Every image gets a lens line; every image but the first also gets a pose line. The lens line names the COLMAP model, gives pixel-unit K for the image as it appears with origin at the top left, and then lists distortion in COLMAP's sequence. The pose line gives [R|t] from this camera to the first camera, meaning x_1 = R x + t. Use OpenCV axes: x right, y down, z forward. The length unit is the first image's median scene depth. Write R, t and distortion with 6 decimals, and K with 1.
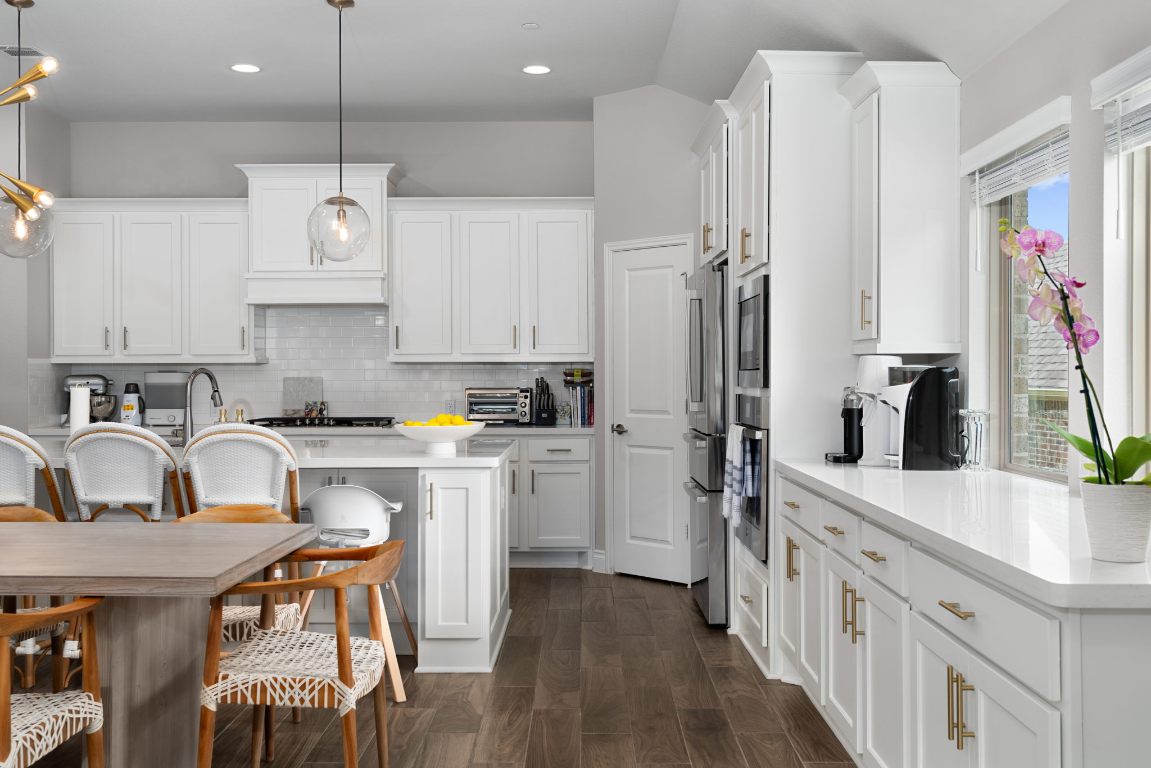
lens RADIAL K [[1120.6, 0, 582.9], [0, 1120.6, 365.5], [0, 0, 1]] dist [0.000670, 0.000000]
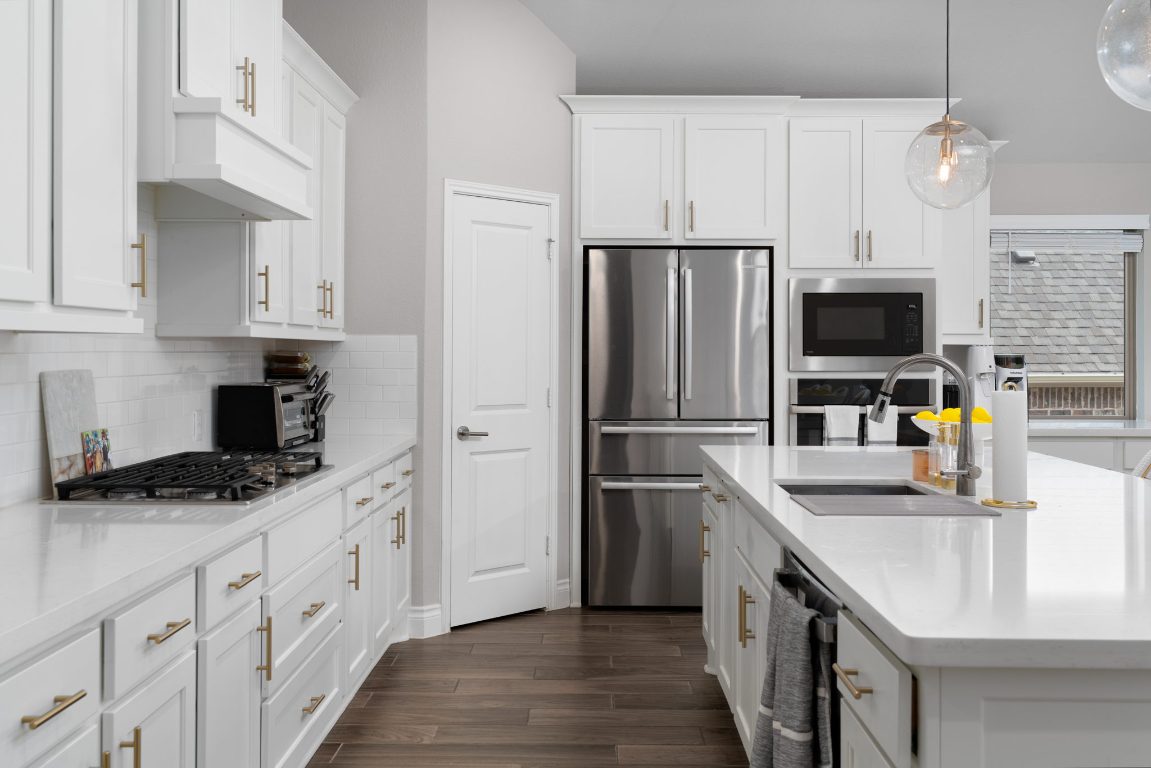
lens RADIAL K [[1120.6, 0, 581.5], [0, 1120.6, 352.8], [0, 0, 1]] dist [0.000670, 0.000000]
pose [[0.015252, -0.000120, 0.999884, -0.800810], [-0.008800, 0.999961, 0.000254, 0.002908], [-0.999845, -0.008803, 0.015250, 1.025537]]
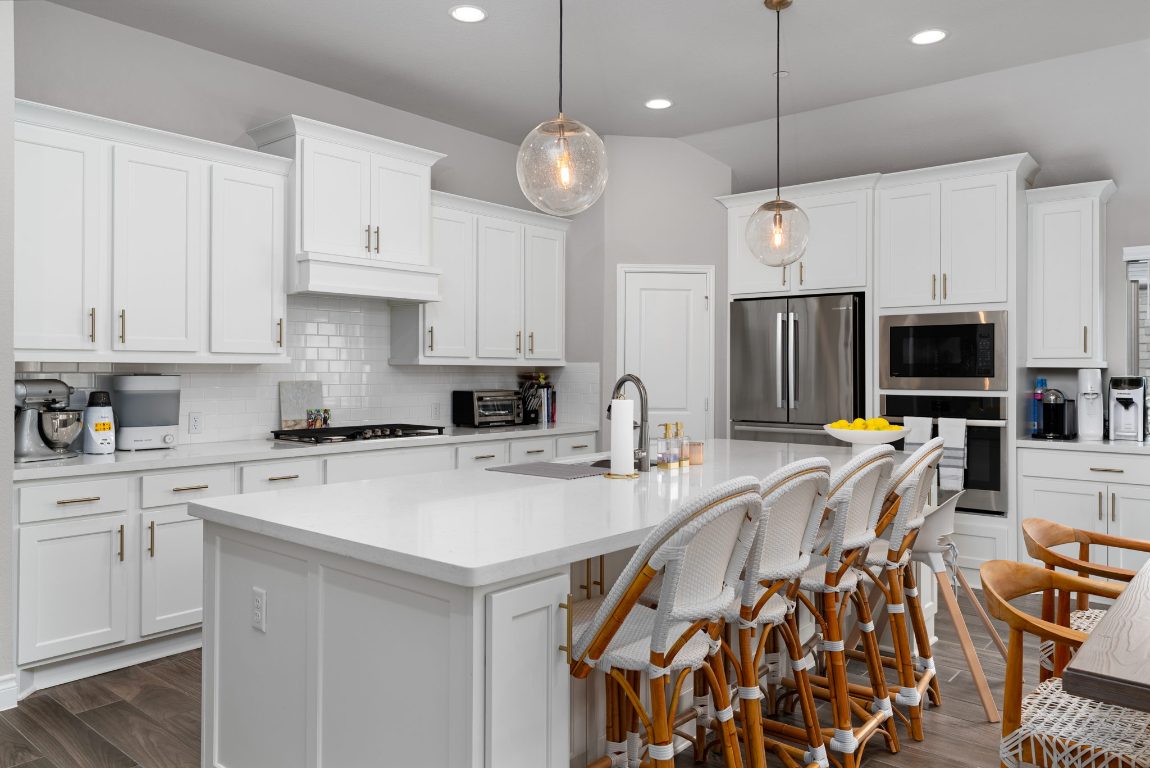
lens RADIAL K [[814.2, 0, 572.5], [0, 814.2, 366.2], [0, 0, 1]] dist [-0.003166, 0.008709]
pose [[0.649304, 0.008196, 0.760485, -0.734144], [-0.009443, 0.999952, -0.002715, -0.001431], [-0.760471, -0.005418, 0.649350, 0.560456]]
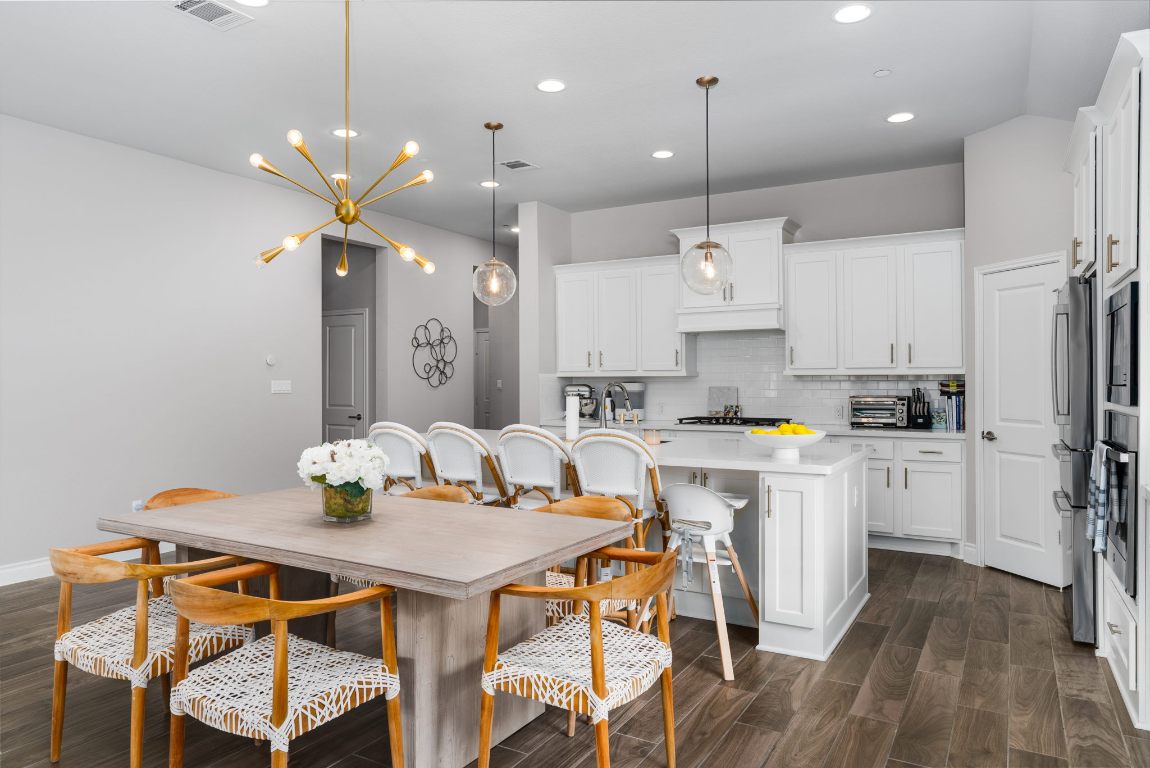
lens RADIAL K [[751.5, 0, 576.0], [0, 751.5, 379.1], [0, 0, 1]] dist [-0.009258, 0.009427]
pose [[0.865703, -0.000840, -0.500557, 0.055782], [0.004501, 0.999971, 0.006106, -0.005850], [0.500538, -0.007539, 0.865682, 0.181386]]
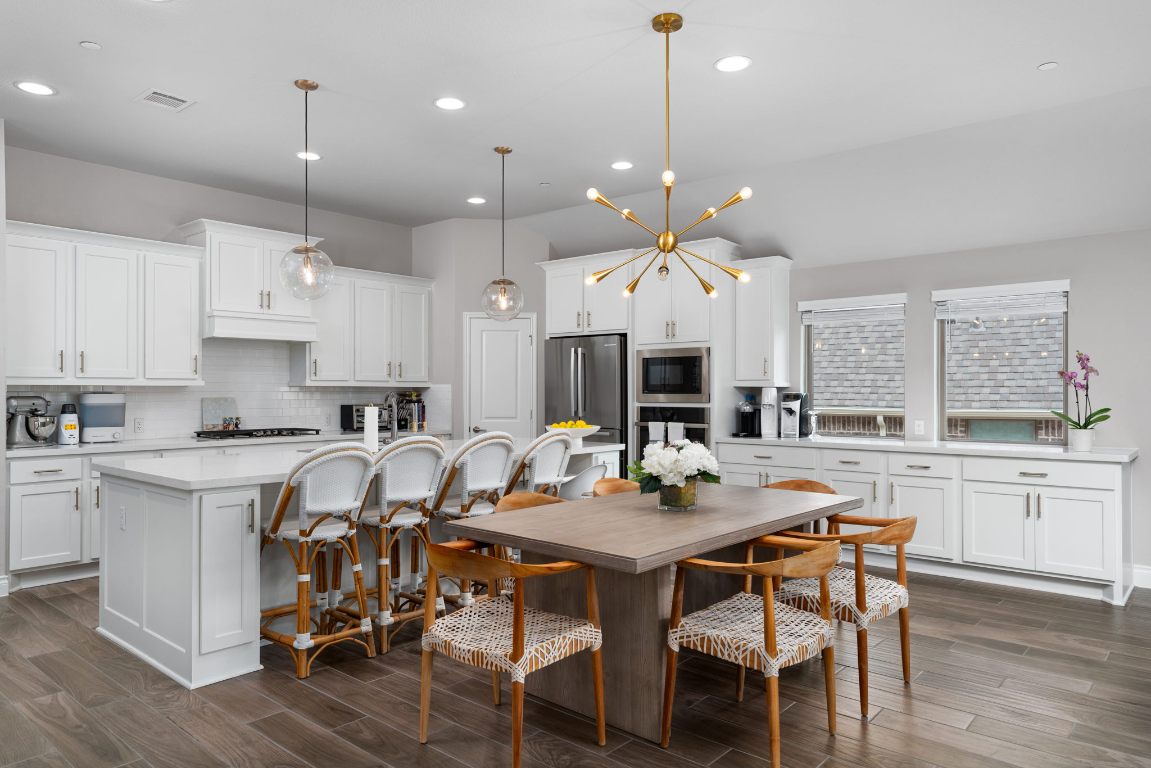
lens RADIAL K [[752.1, 0, 576.5], [0, 752.1, 388.9], [0, 0, 1]] dist [-0.009258, 0.009427]
pose [[0.654057, 0.004295, 0.756433, -0.772287], [-0.006575, 0.999978, 0.000007, -0.002163], [-0.756417, -0.004978, 0.654071, 0.212275]]
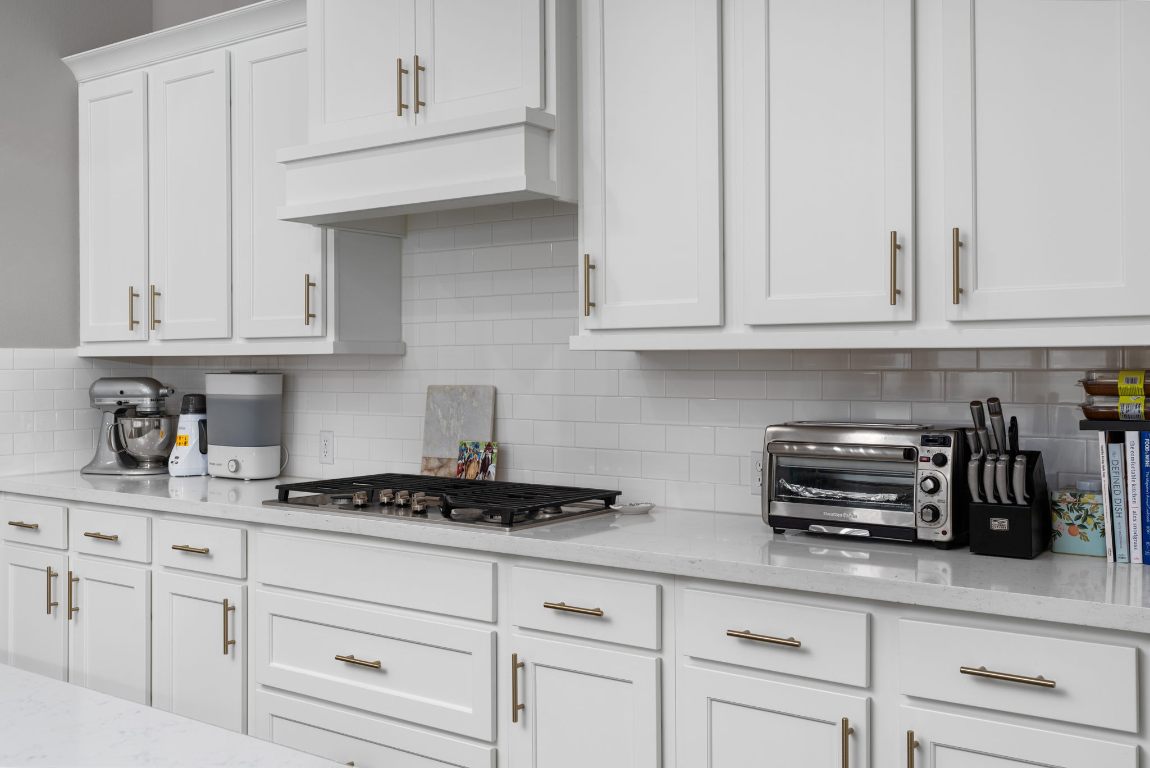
lens RADIAL K [[1119.6, 0, 573.8], [0, 1119.6, 359.9], [0, 0, 1]] dist [0.000670, 0.000000]
pose [[0.816487, -0.001028, -0.577363, 0.056241], [0.002592, 0.999995, 0.001885, -0.000911], [0.577358, -0.003036, 0.816485, 0.832575]]
